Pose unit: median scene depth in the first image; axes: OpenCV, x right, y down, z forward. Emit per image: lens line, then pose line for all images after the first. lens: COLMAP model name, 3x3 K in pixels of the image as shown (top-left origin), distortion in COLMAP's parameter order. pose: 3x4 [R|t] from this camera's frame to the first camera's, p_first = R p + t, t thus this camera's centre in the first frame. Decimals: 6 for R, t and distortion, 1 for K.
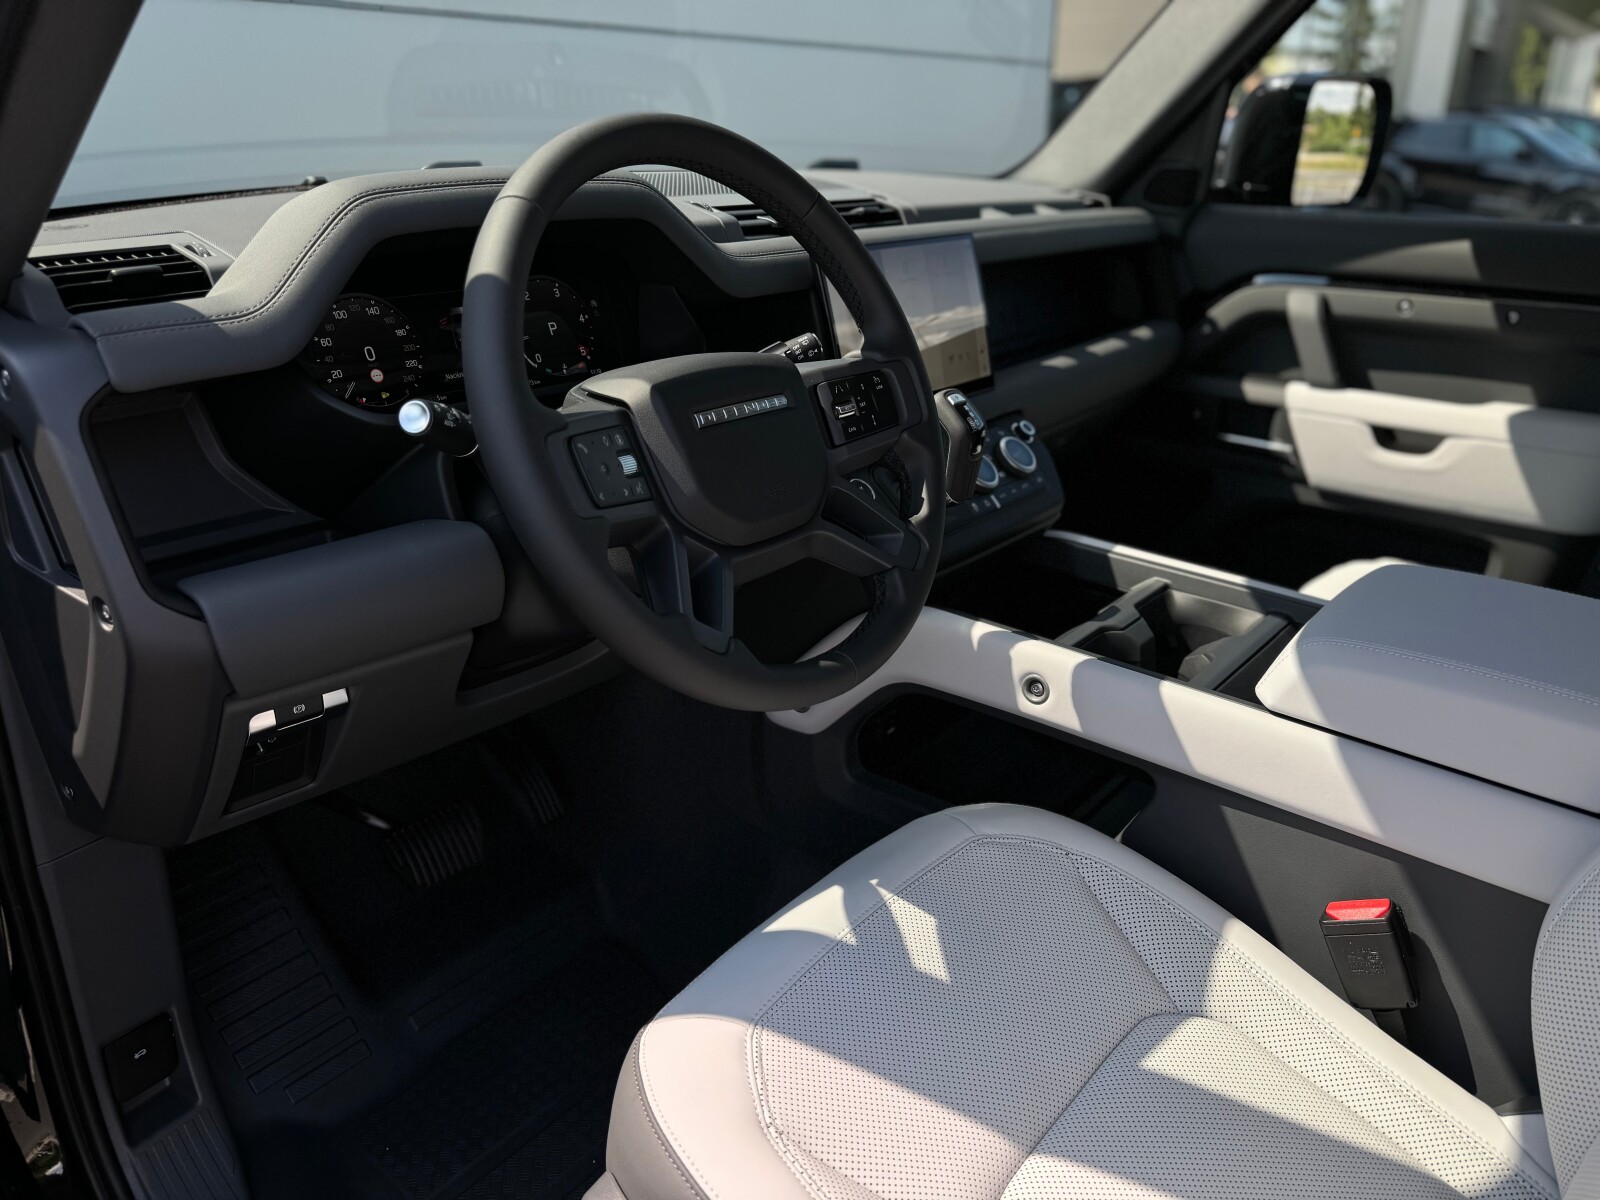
lens RADIAL K [[1133.8, 0, 800.0], [0, 1133.8, 600.0], [0, 0, 1]] dist [0.171347, -0.386687]
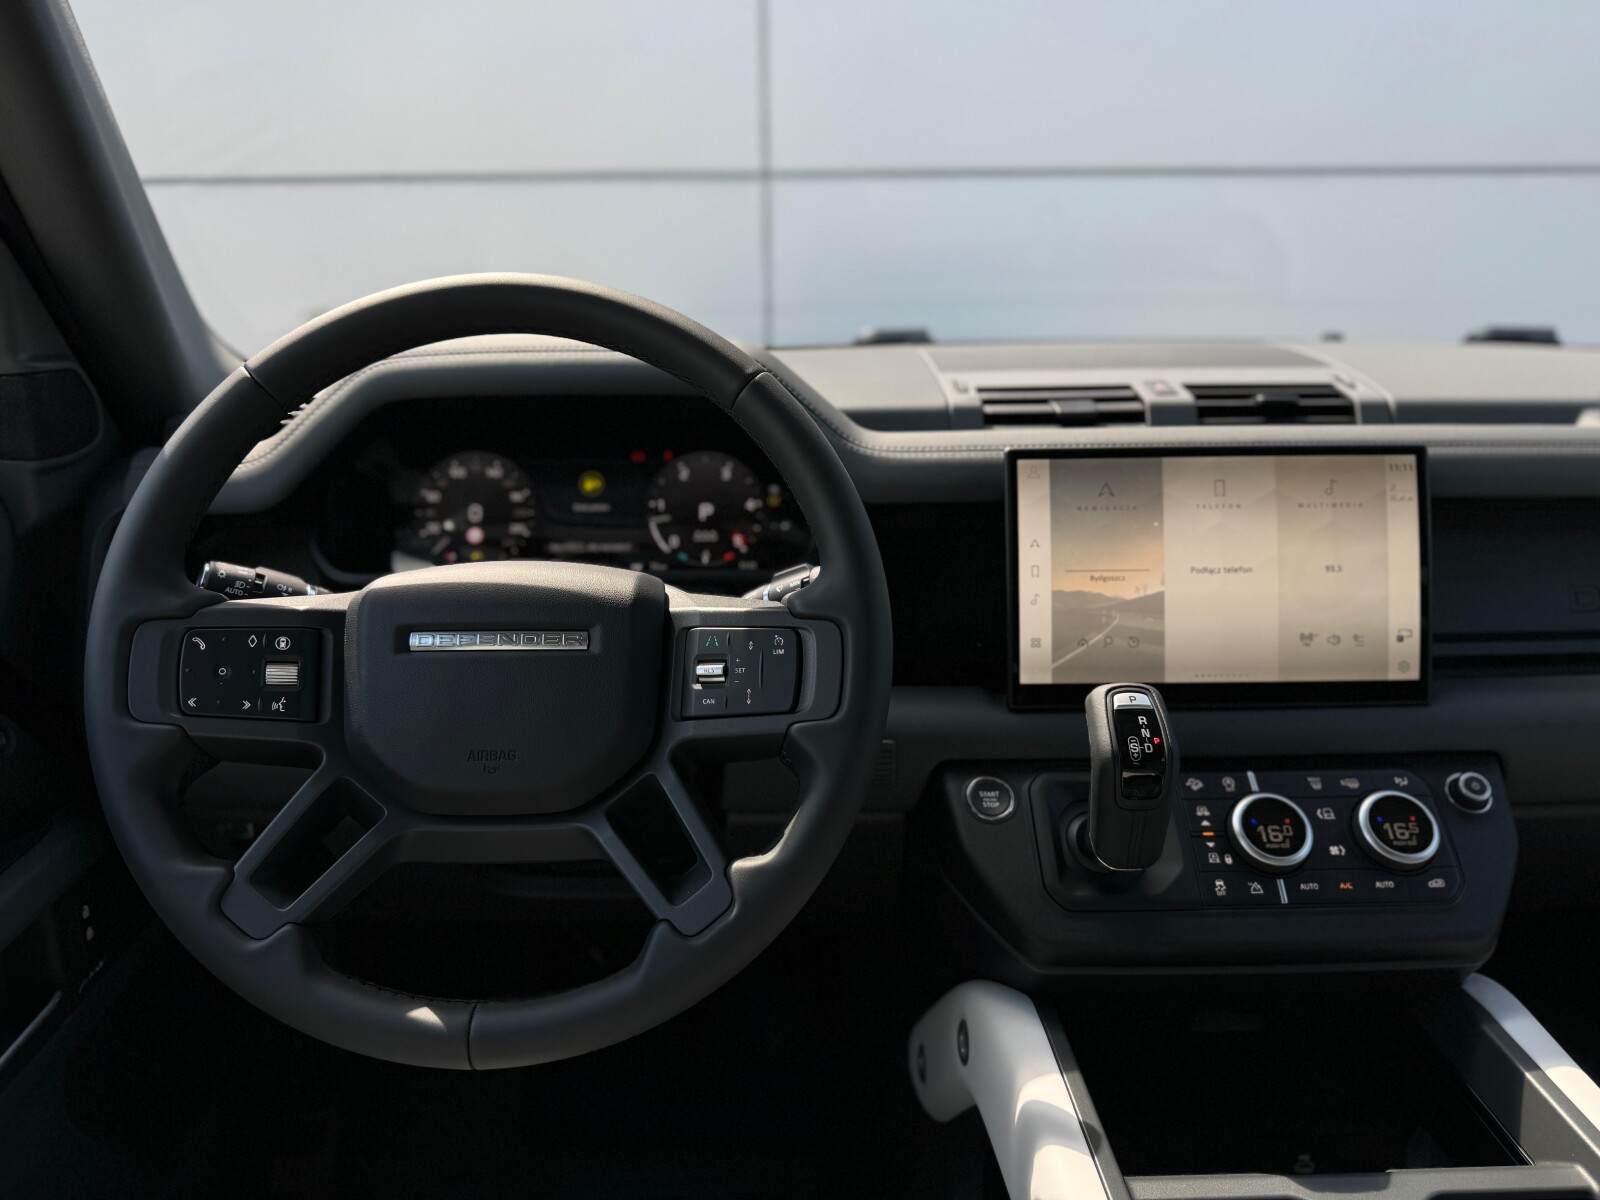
lens RADIAL K [[1133.8, 0, 800.0], [0, 1133.8, 600.0], [0, 0, 1]] dist [0.171347, -0.386687]
pose [[0.652455, 0.182213, -0.735595, 0.433423], [-0.273943, 0.961734, -0.004752, -0.166035], [0.706581, 0.204612, 0.677404, 0.421190]]
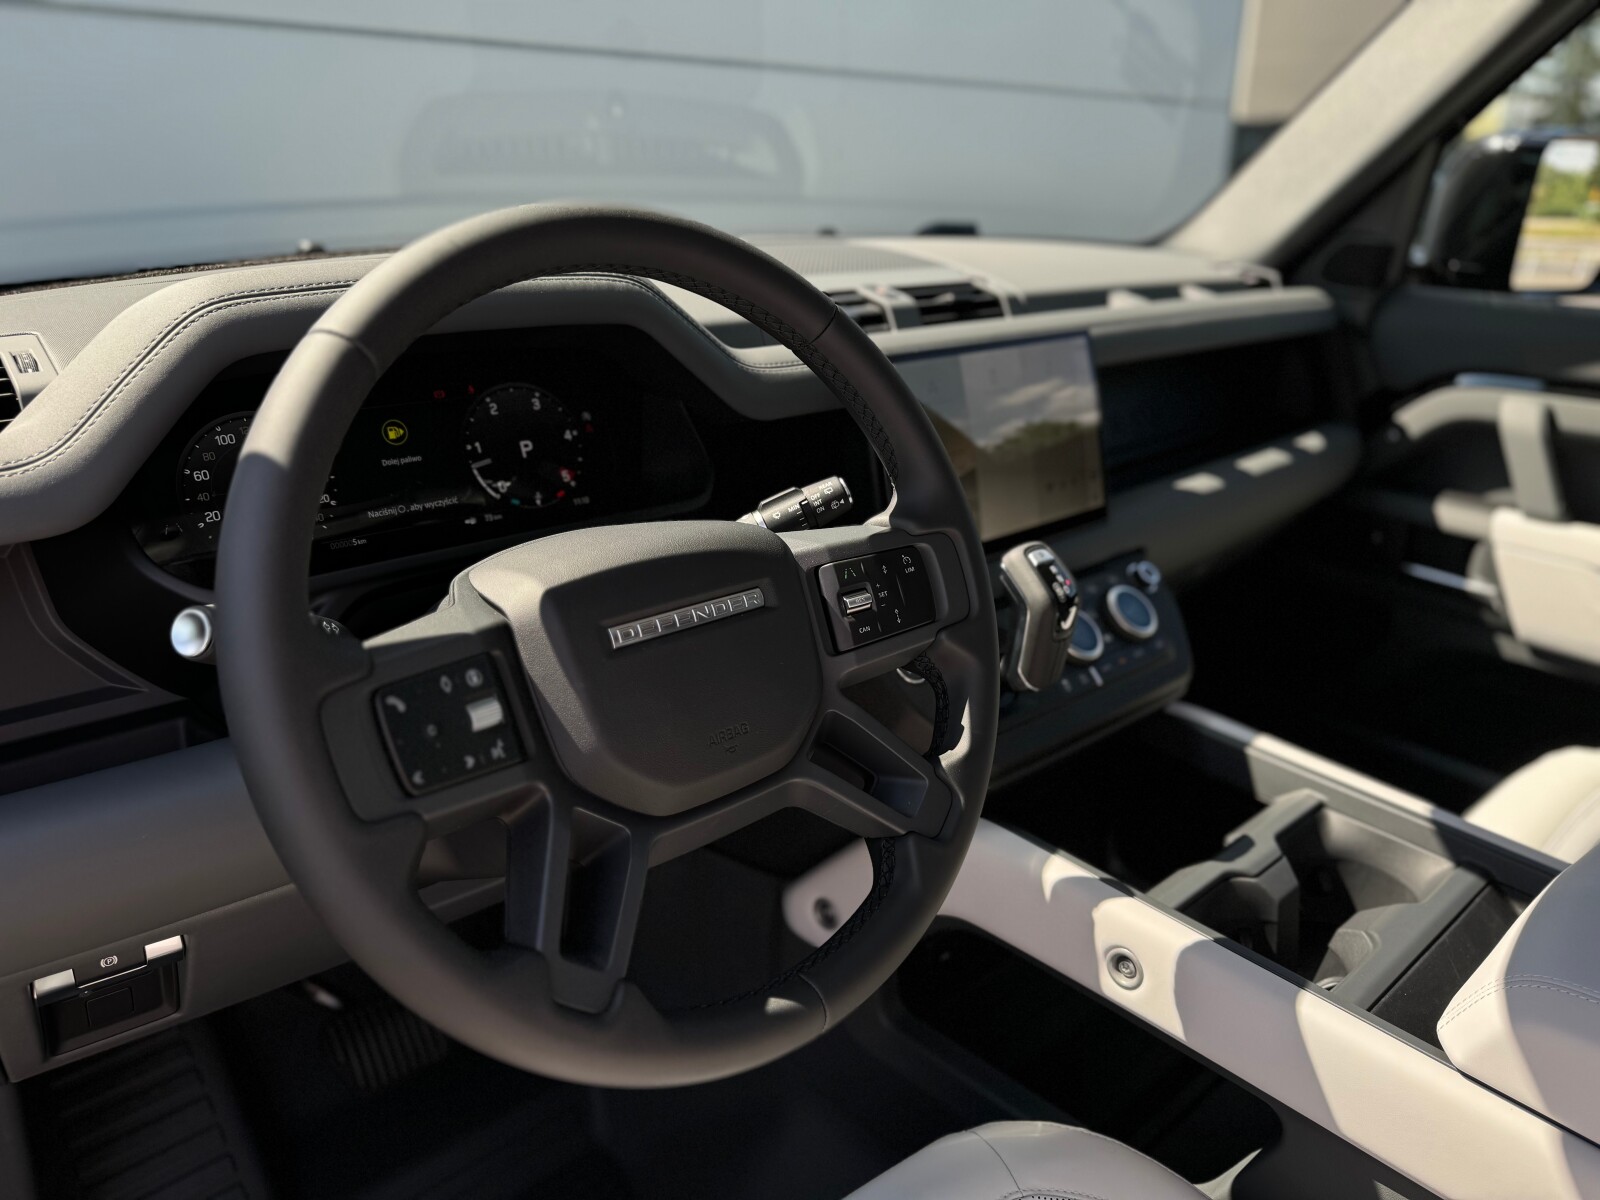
lens RADIAL K [[1139.6, 0, 800.0], [0, 1139.6, 600.0], [0, 0, 1]] dist [0.076683, -0.130955]
pose [[0.989721, 0.063201, -0.128287, 0.072459], [-0.066397, 0.997577, -0.020786, -0.113588], [0.126662, 0.029091, 0.991519, 0.212999]]
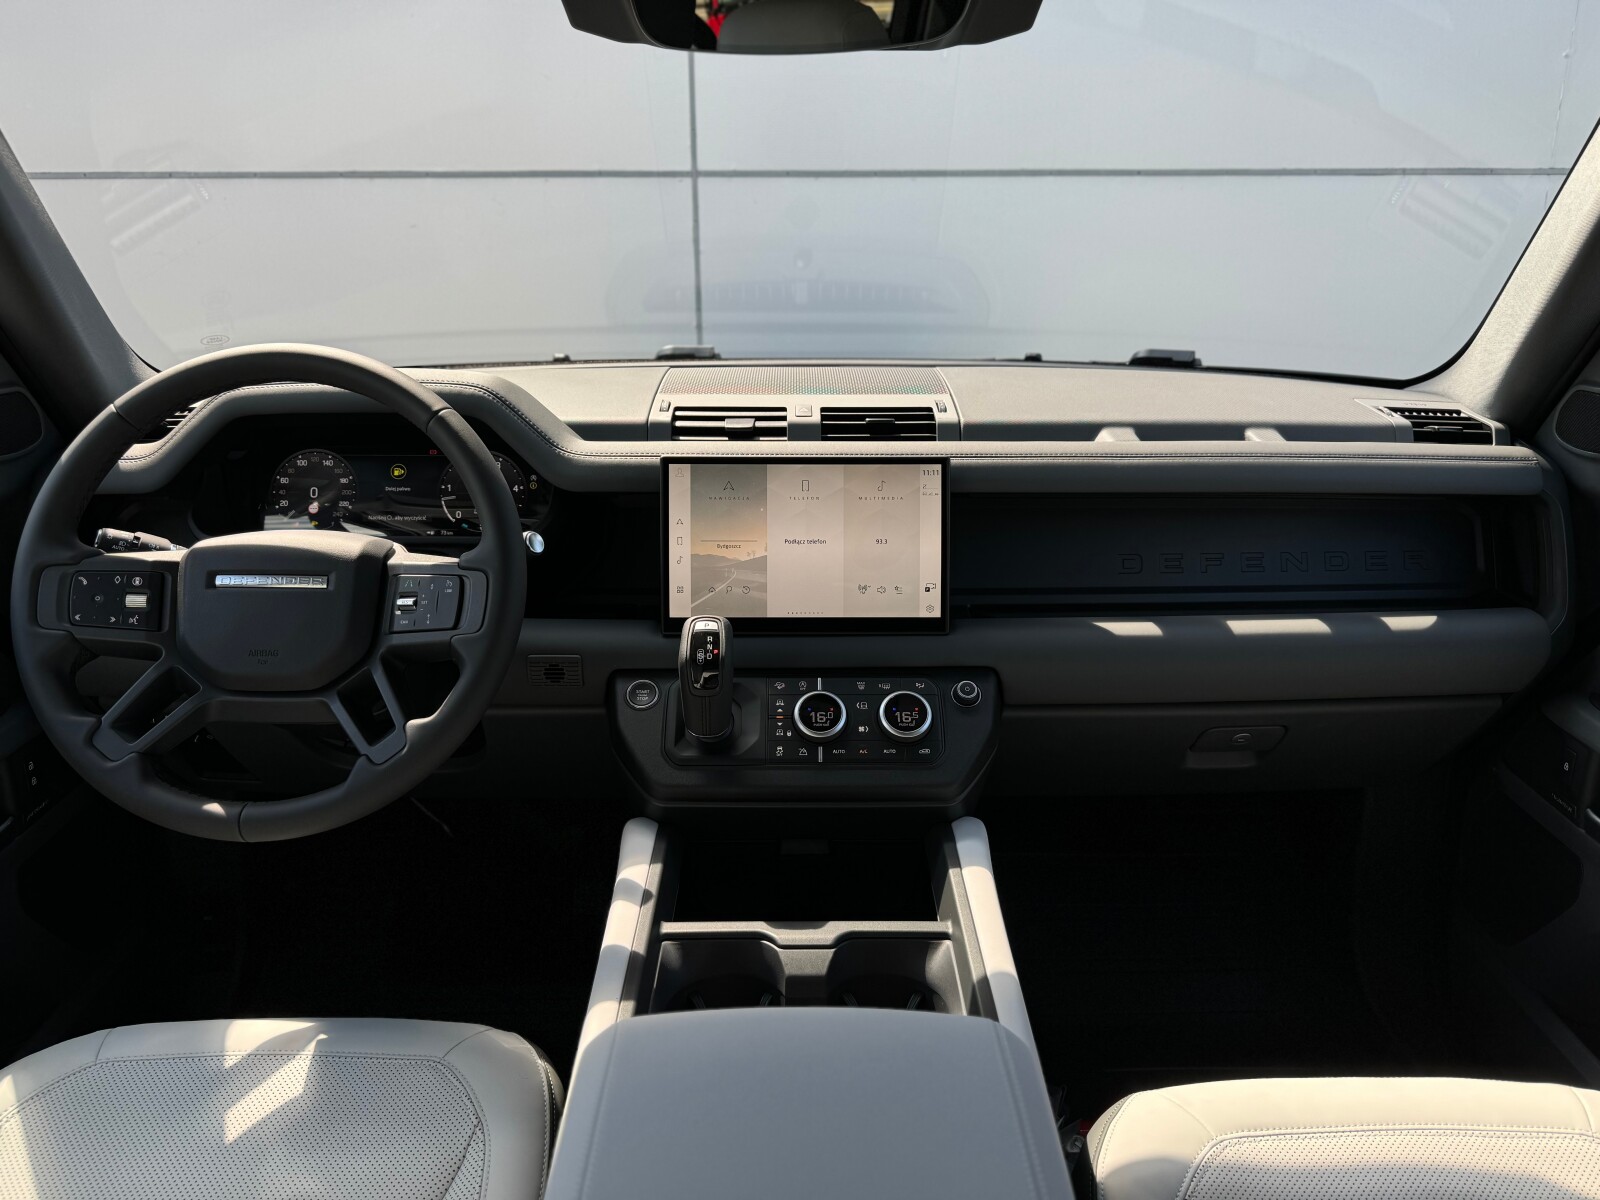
lens RADIAL K [[1129.7, 0, 827.8], [0, 1129.7, 603.4], [0, 0, 1]] dist [0.096081, -0.181617]
pose [[0.651729, 0.216334, -0.726945, 0.816952], [-0.284979, 0.958076, 0.029624, -0.235164], [0.702877, 0.187857, 0.686056, 0.404516]]
